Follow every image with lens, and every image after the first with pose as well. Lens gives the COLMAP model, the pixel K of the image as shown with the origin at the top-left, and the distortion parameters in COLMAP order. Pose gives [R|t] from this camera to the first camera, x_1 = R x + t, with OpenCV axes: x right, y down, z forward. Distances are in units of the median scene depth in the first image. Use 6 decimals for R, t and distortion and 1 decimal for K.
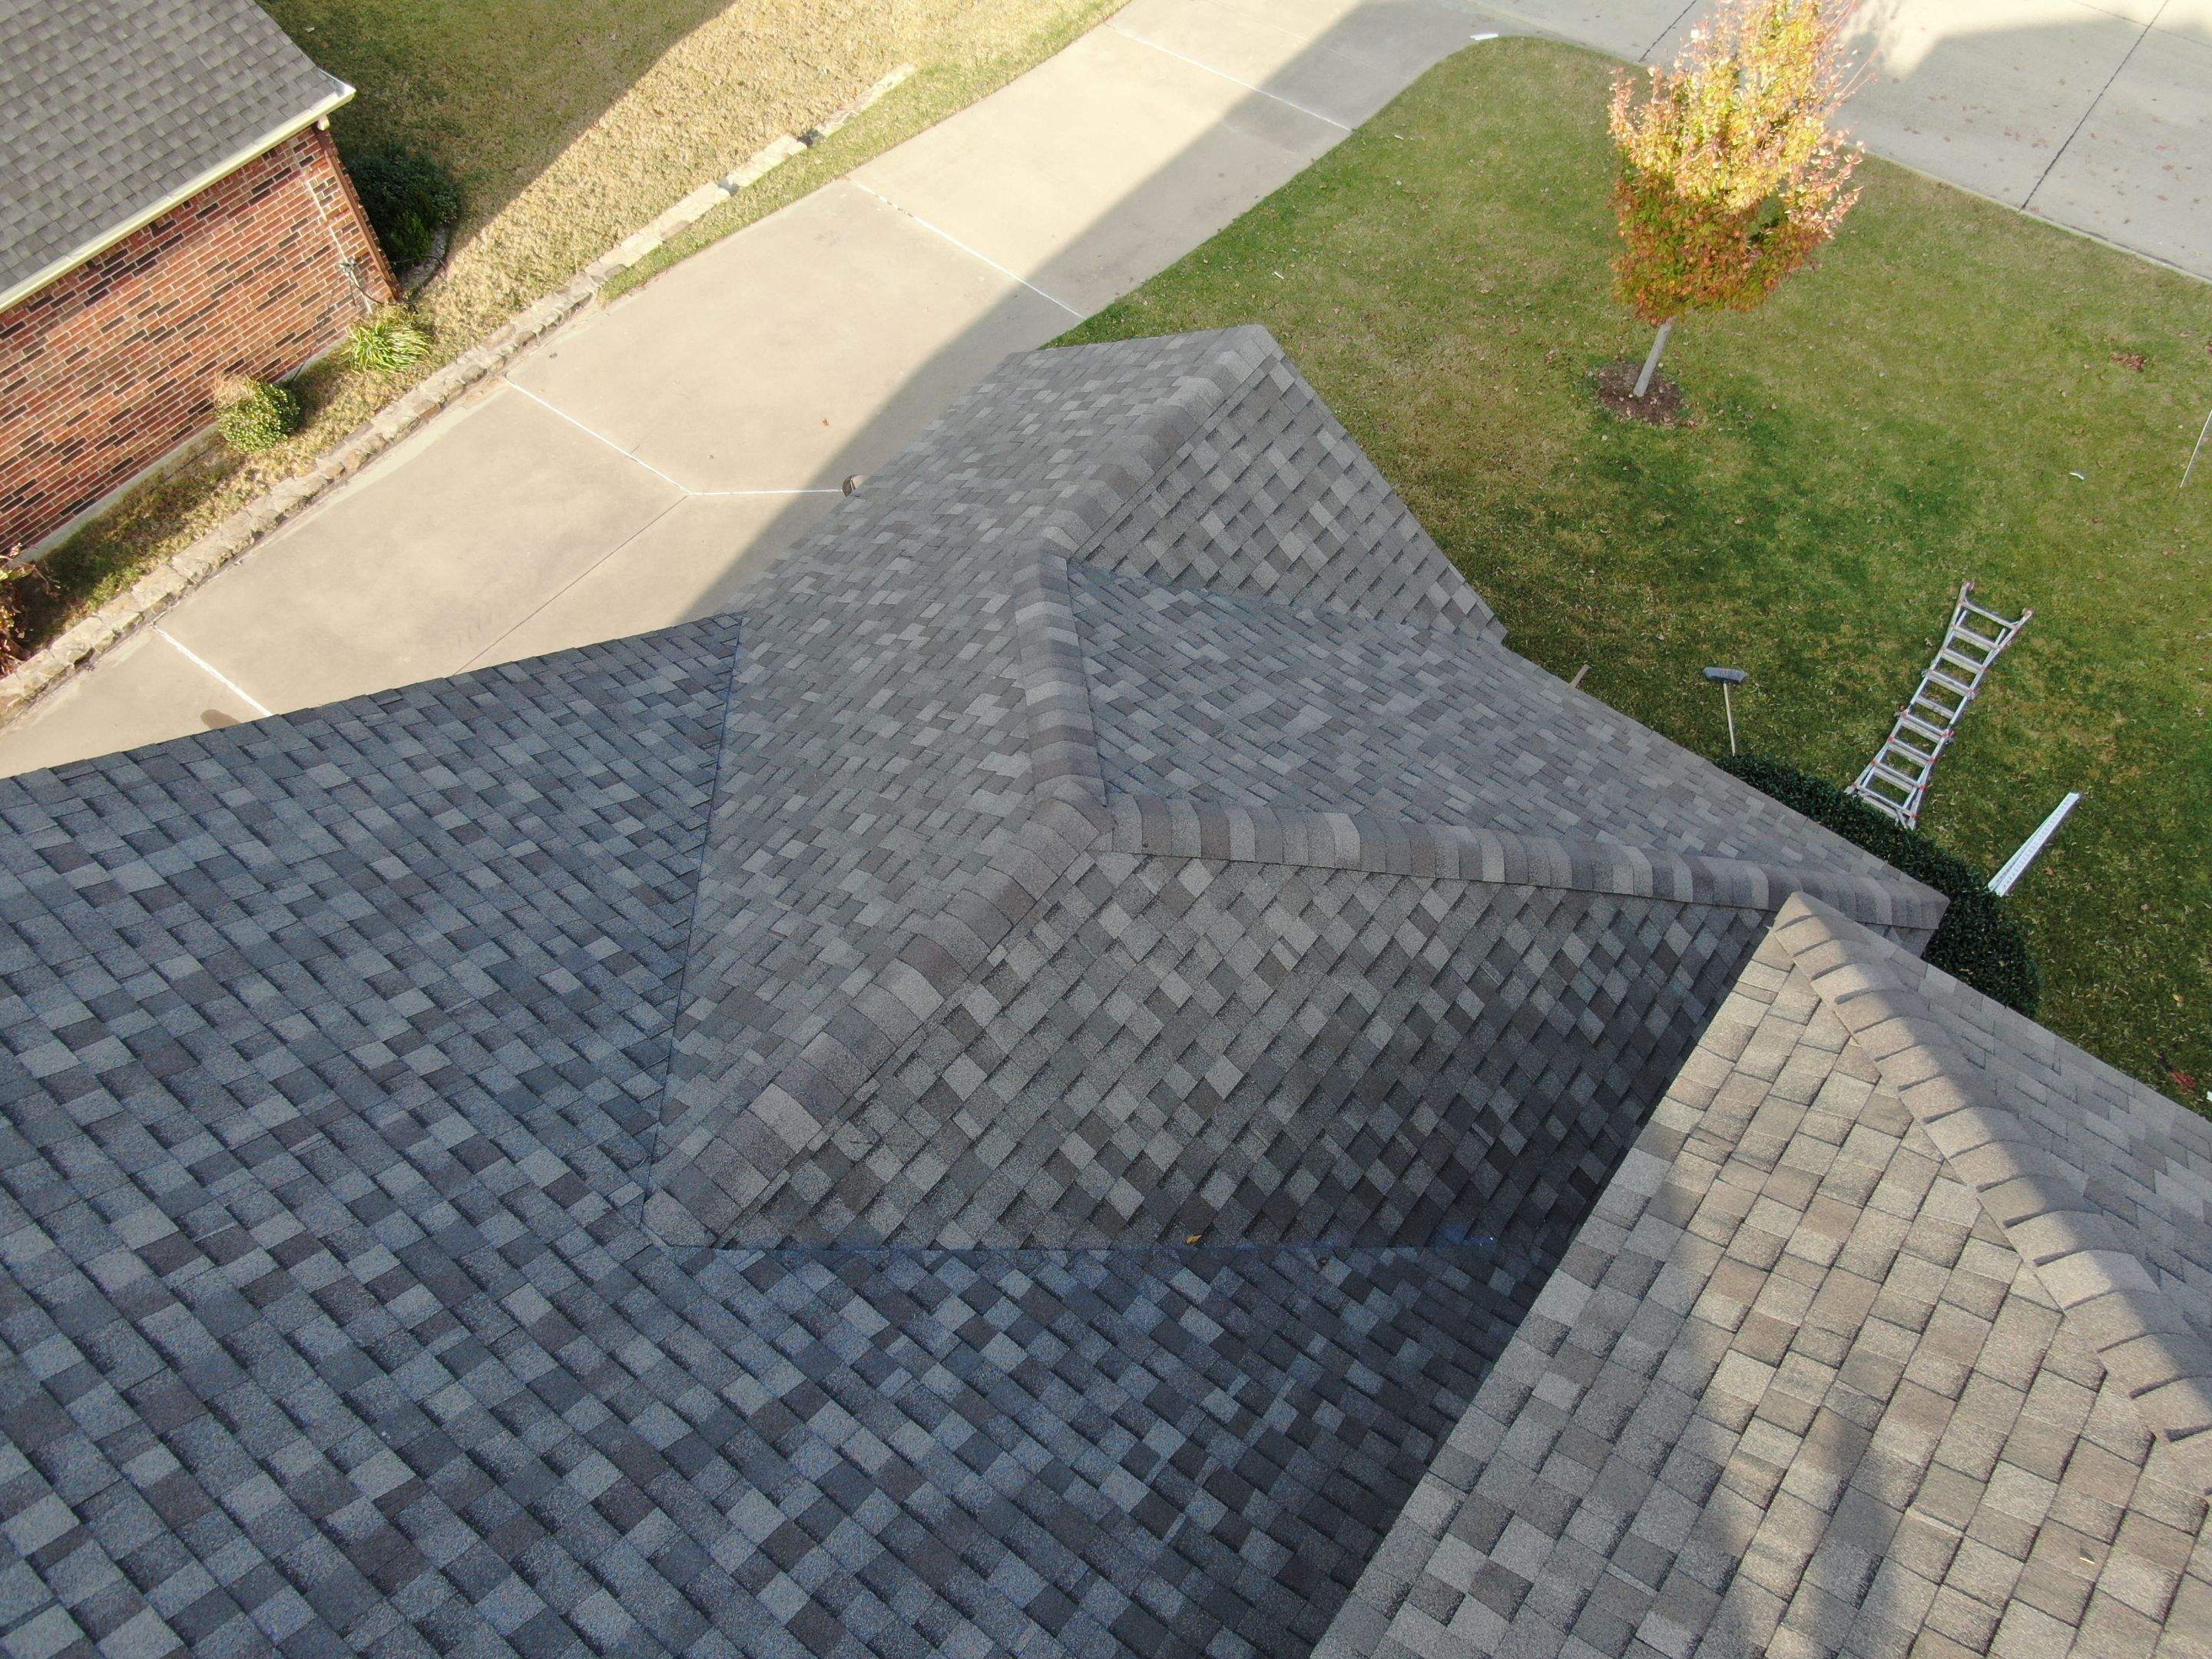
lens RADIAL K [[1574.0, 0, 1112.1], [0, 1574.0, 827.0], [0, 0, 1]] dist [-0.024475, 0.010321]
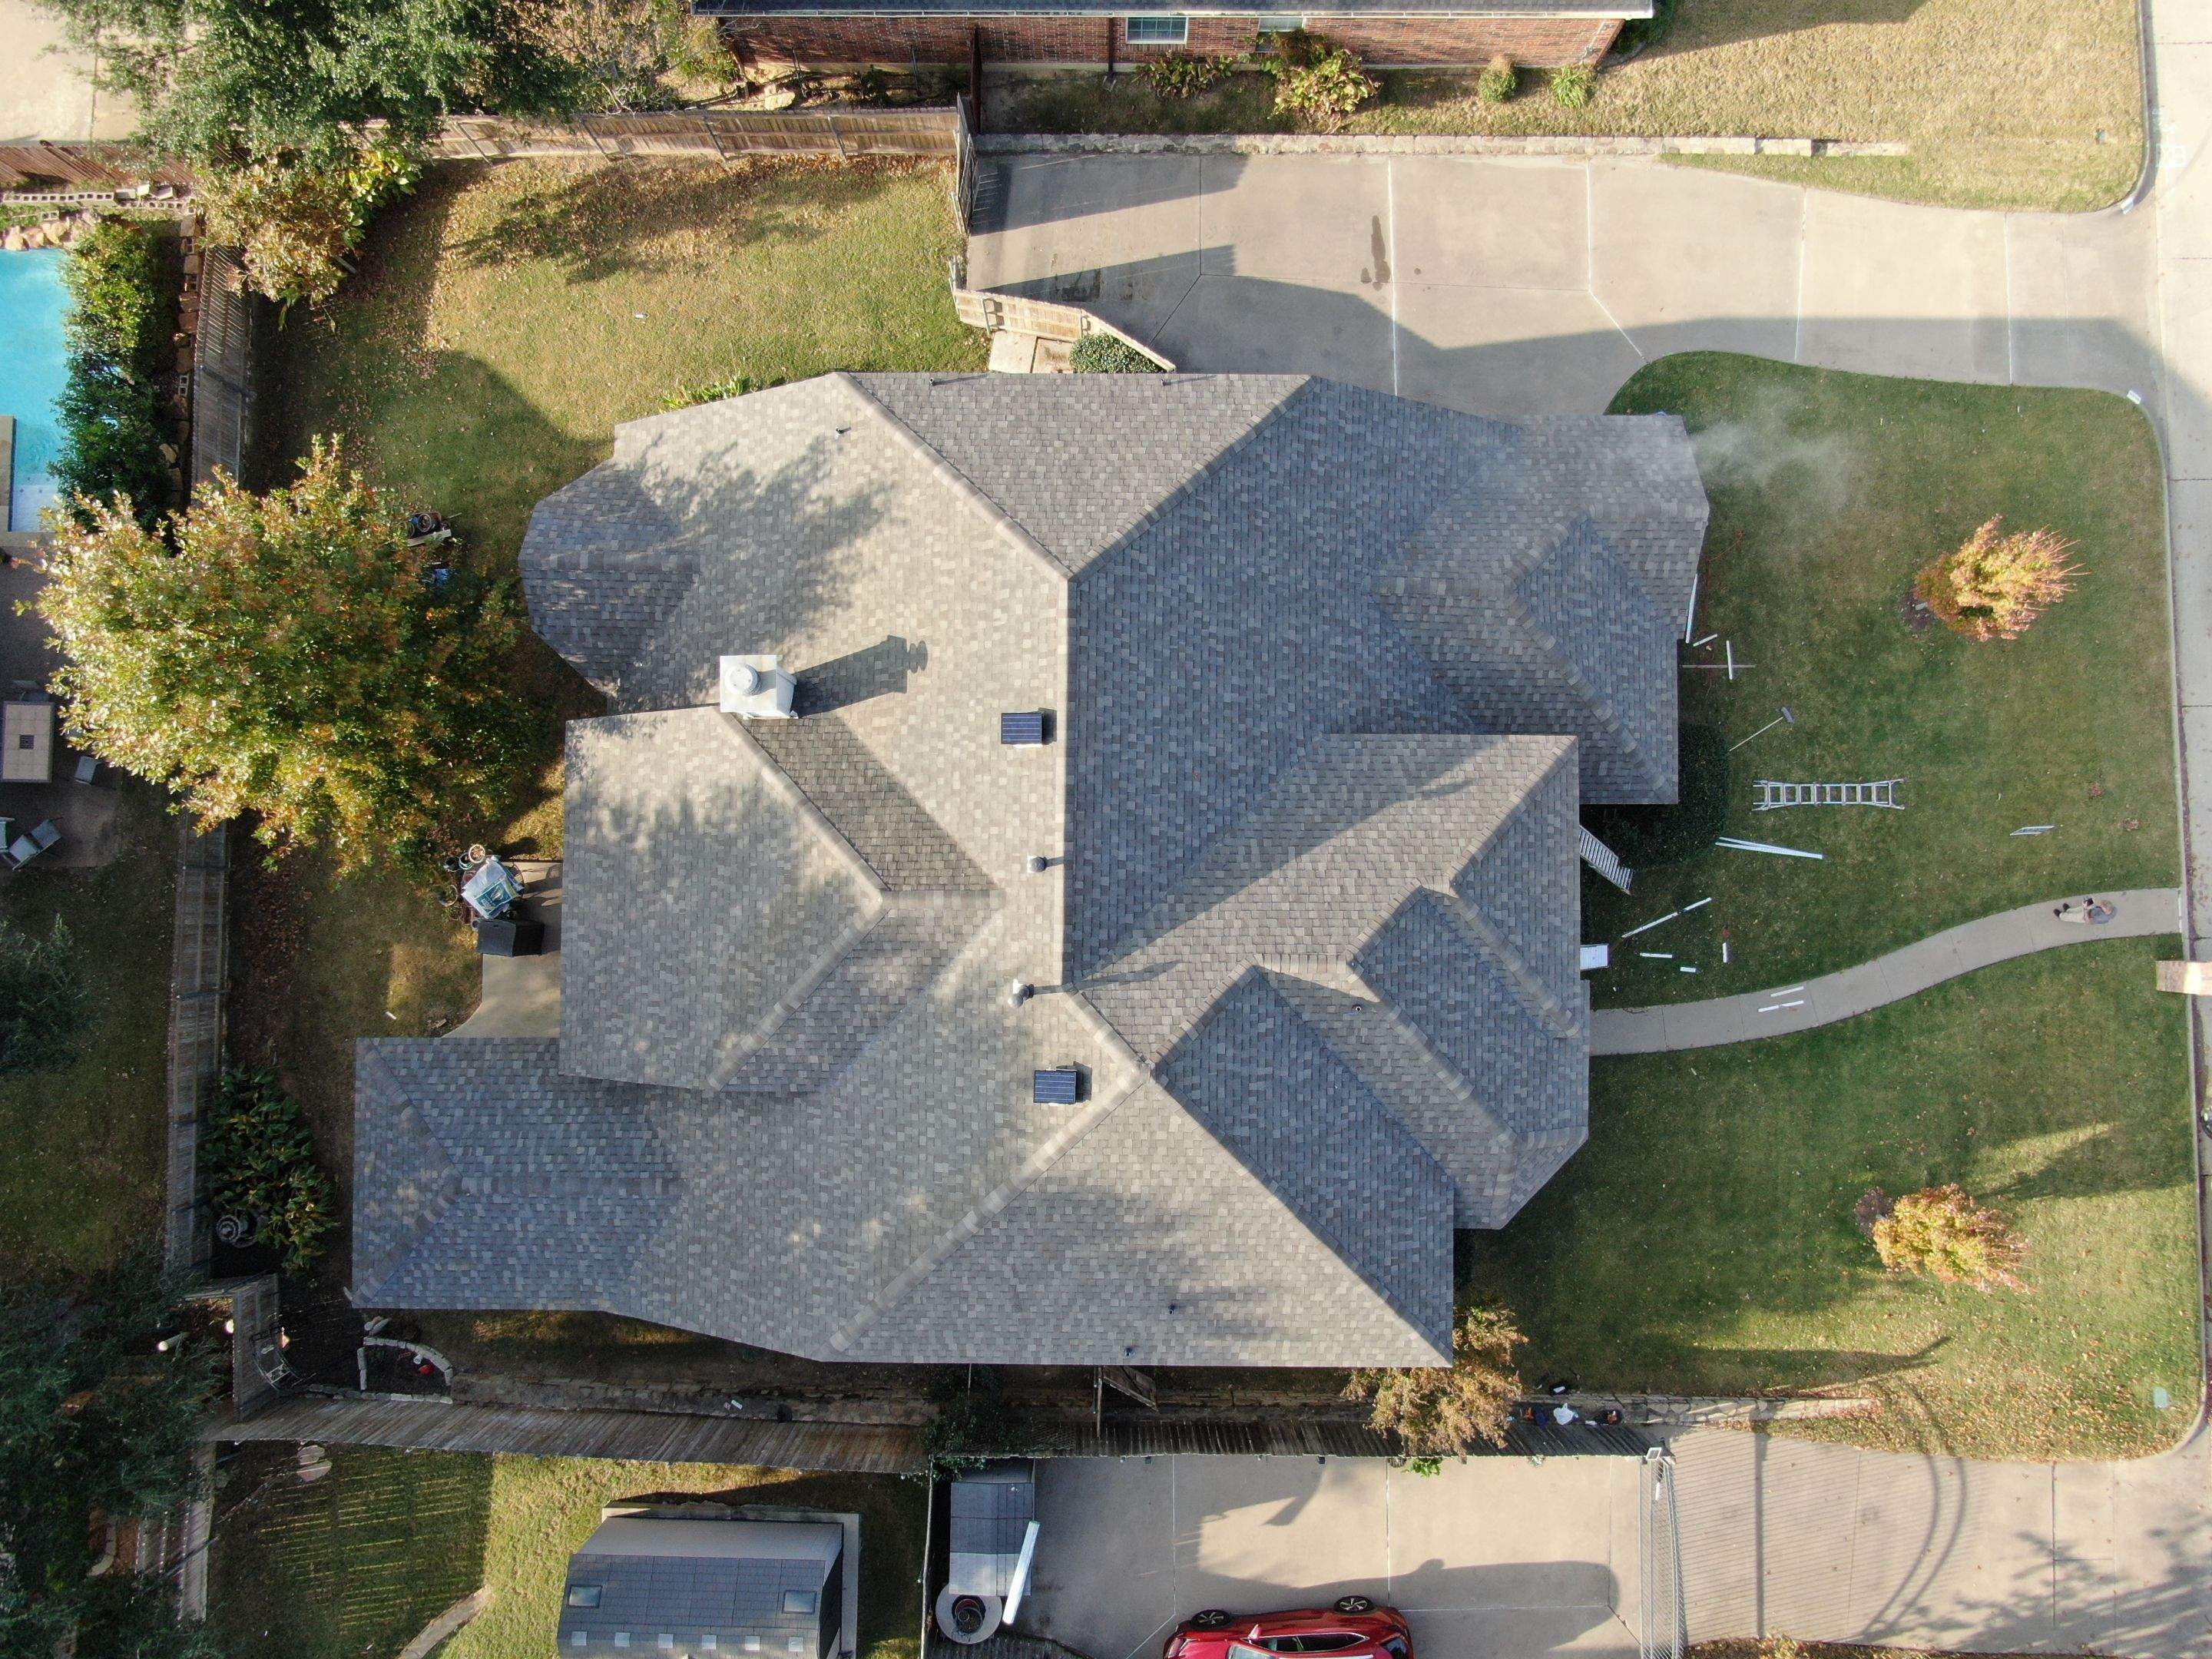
lens RADIAL K [[1574.0, 0, 1103.7], [0, 1574.0, 824.6], [0, 0, 1]] dist [-0.024475, 0.010321]
pose [[0.605337, 0.794695, -0.045032, 0.017705], [-0.674007, 0.541858, 0.502101, -0.993163], [0.423418, -0.273588, 0.863636, -3.000505]]
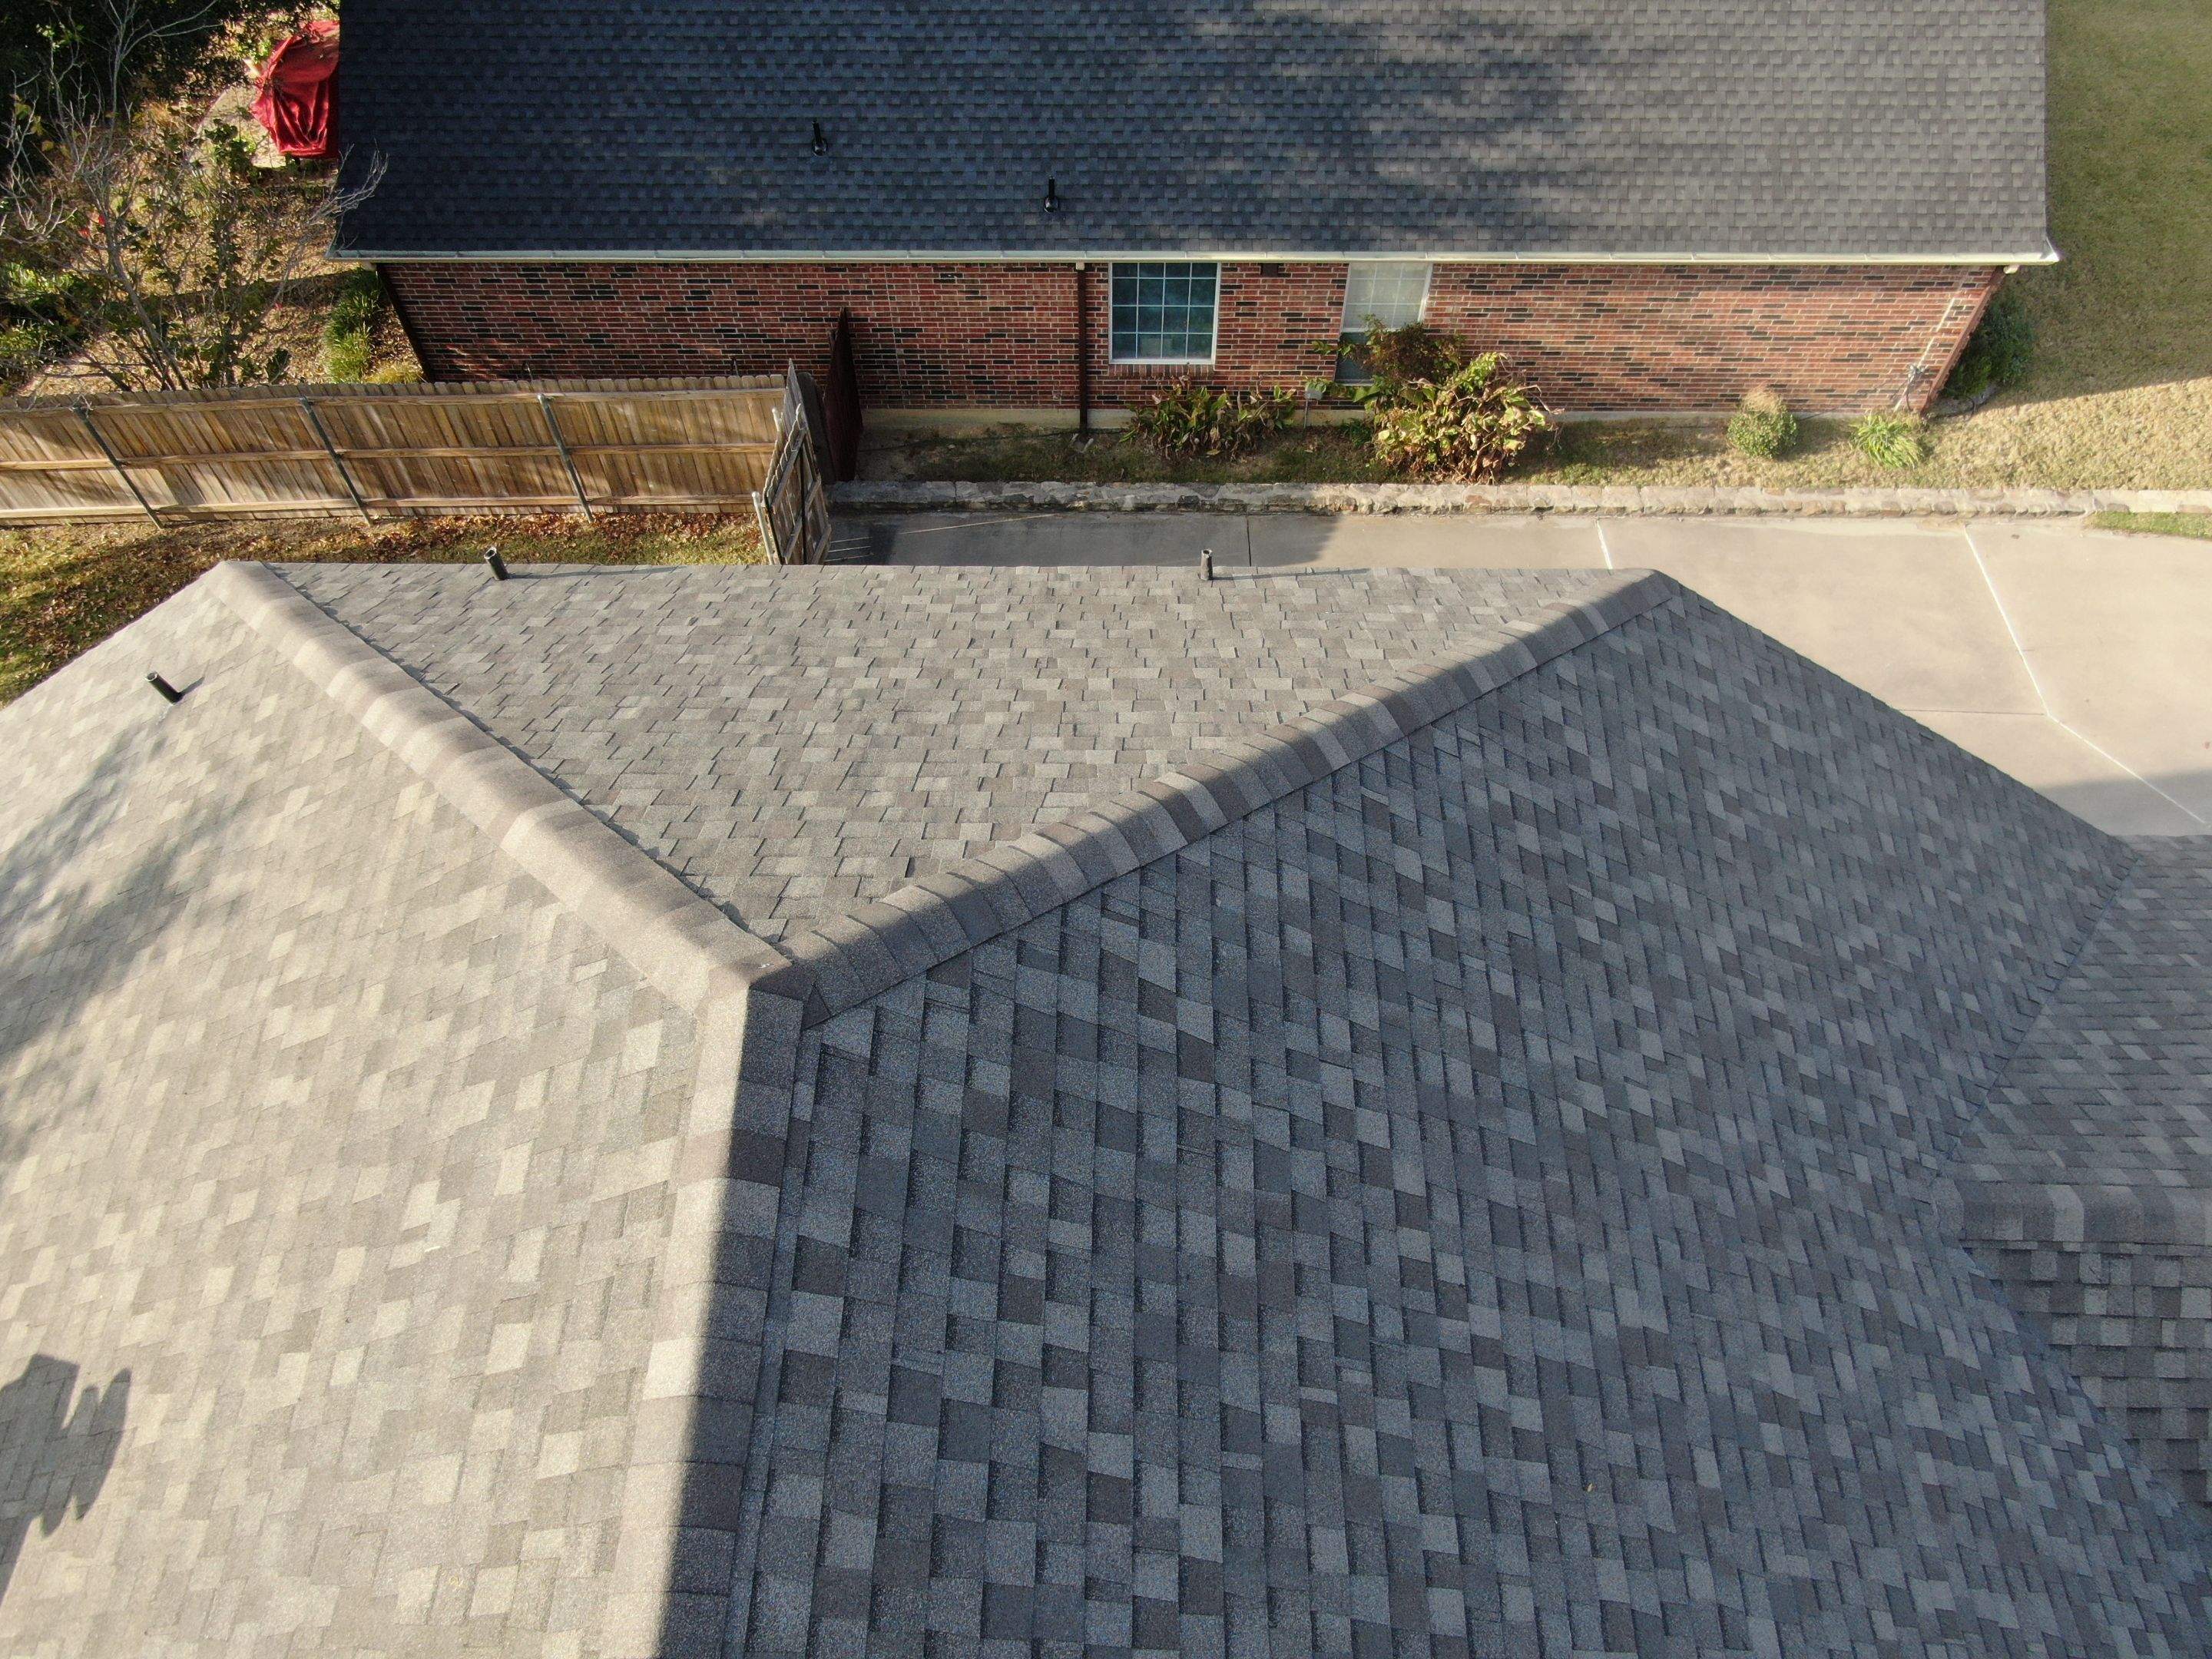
lens RADIAL K [[1574.0, 0, 1105.5], [0, 1574.0, 835.5], [0, 0, 1]] dist [-0.024475, 0.010321]
pose [[0.603405, 0.659130, -0.448832, -0.278035], [-0.675701, 0.721510, 0.151166, 0.265732], [0.423475, 0.212062, 0.880738, -0.419945]]
